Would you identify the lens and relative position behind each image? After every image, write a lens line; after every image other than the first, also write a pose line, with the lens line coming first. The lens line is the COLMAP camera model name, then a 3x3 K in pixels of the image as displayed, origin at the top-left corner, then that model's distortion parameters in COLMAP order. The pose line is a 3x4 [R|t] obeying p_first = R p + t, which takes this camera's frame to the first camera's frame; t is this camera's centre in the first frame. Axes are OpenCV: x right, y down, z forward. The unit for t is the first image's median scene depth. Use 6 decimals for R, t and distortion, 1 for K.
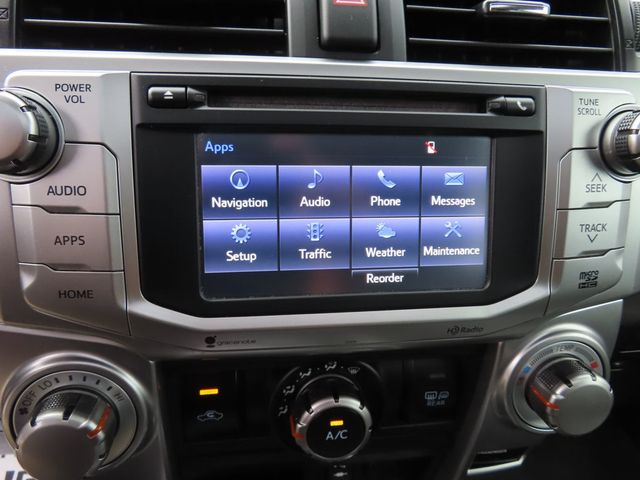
lens RADIAL K [[453.2, 0, 317.9], [0, 453.2, 238.0], [0, 0, 1]] dist [-0.005605, -0.000869]
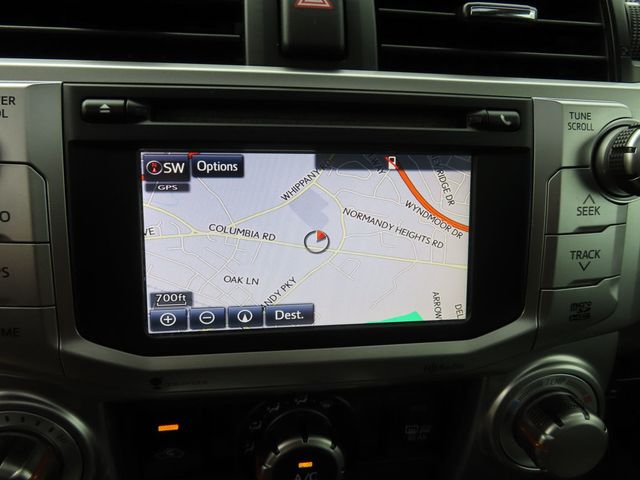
lens RADIAL K [[453.2, 0, 317.9], [0, 453.2, 238.0], [0, 0, 1]] dist [-0.005605, -0.000869]
pose [[0.999993, 0.002585, 0.002602, 0.070325], [-0.002568, 0.999975, -0.006620, -0.047232], [-0.002619, 0.006613, 0.999975, 0.095133]]
